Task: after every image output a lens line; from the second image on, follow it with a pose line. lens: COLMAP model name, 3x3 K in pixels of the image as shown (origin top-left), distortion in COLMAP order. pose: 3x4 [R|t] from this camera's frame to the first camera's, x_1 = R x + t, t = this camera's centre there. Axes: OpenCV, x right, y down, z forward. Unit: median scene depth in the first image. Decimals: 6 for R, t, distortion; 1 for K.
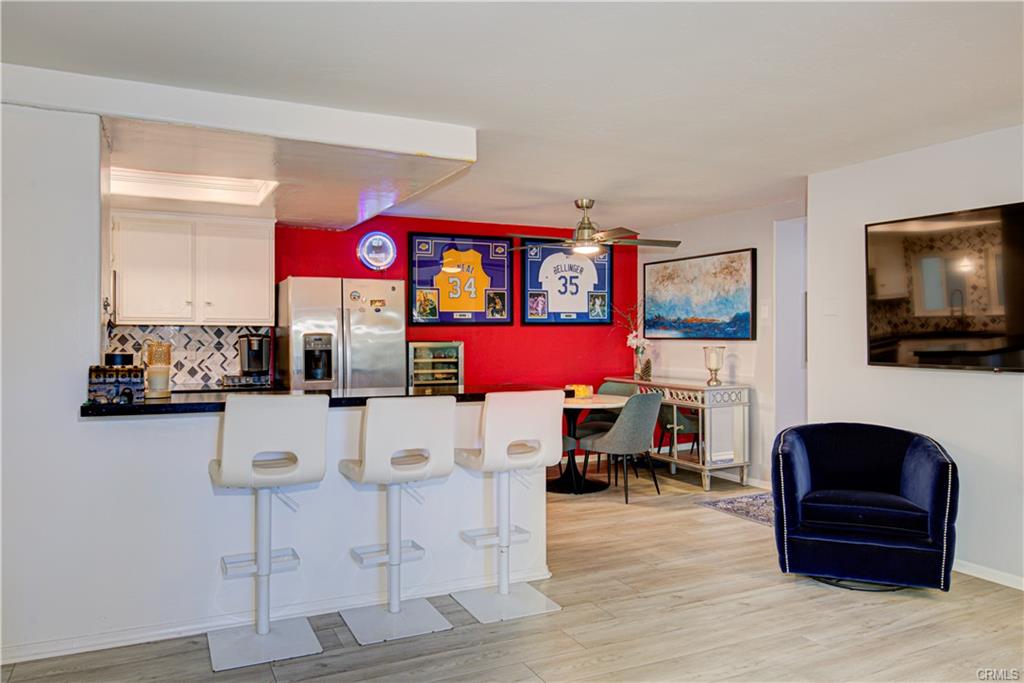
lens RADIAL K [[735.0, 0, 512.0], [0, 735.0, 341.5], [0, 0, 1]] dist [0.002512, -0.001225]
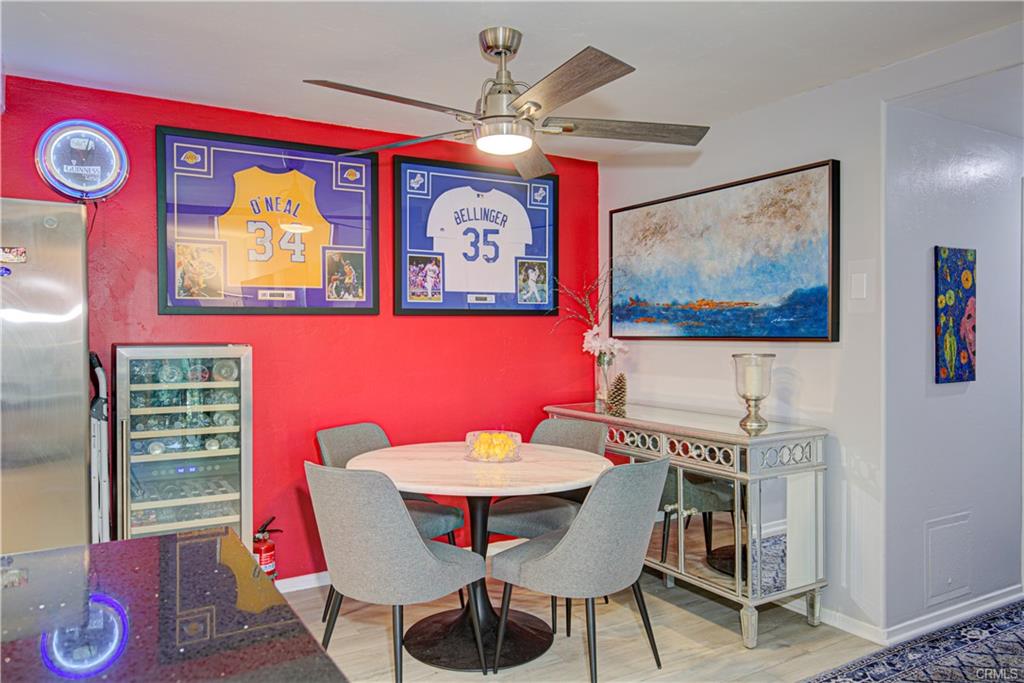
lens RADIAL K [[717.7, 0, 512.0], [0, 717.7, 341.5], [0, 0, 1]] dist [-0.001764, -0.000914]
pose [[0.996662, -0.001607, 0.081621, 0.057457], [0.001503, 0.999998, 0.001334, -0.002319], [-0.081623, -0.001207, 0.996663, 0.461748]]
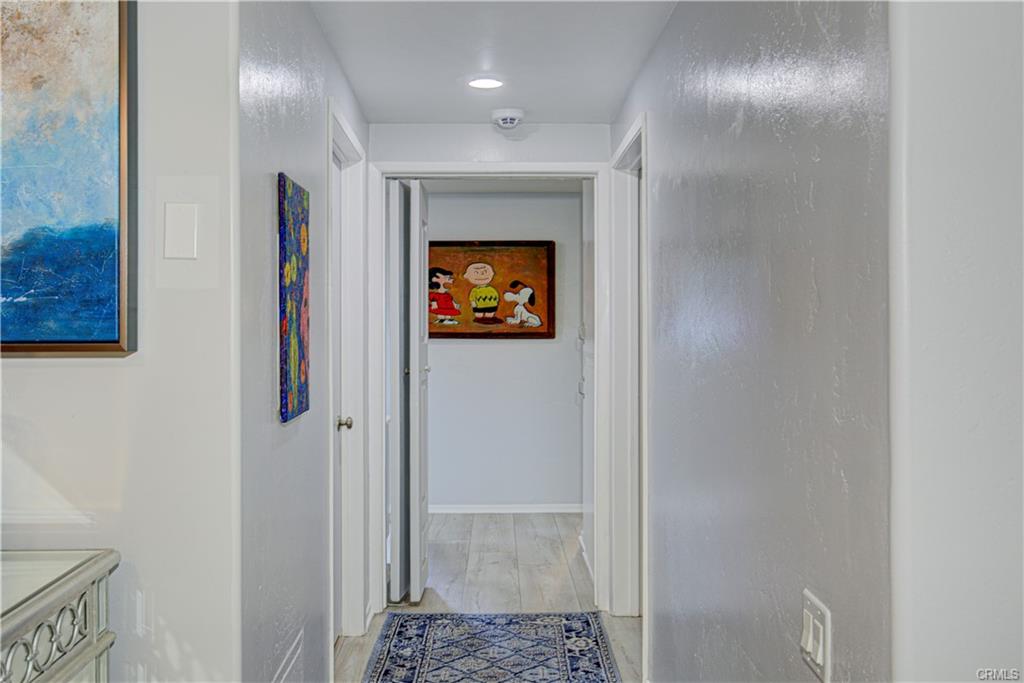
lens RADIAL K [[895.0, 0, 510.2], [0, 895.0, 326.8], [0, 0, 1]] dist [-0.006412, -0.000595]
pose [[0.413485, -0.000133, 0.910511, 0.110577], [0.012027, 0.999914, -0.005316, -0.005401], [-0.910432, 0.013149, 0.413451, 0.688797]]
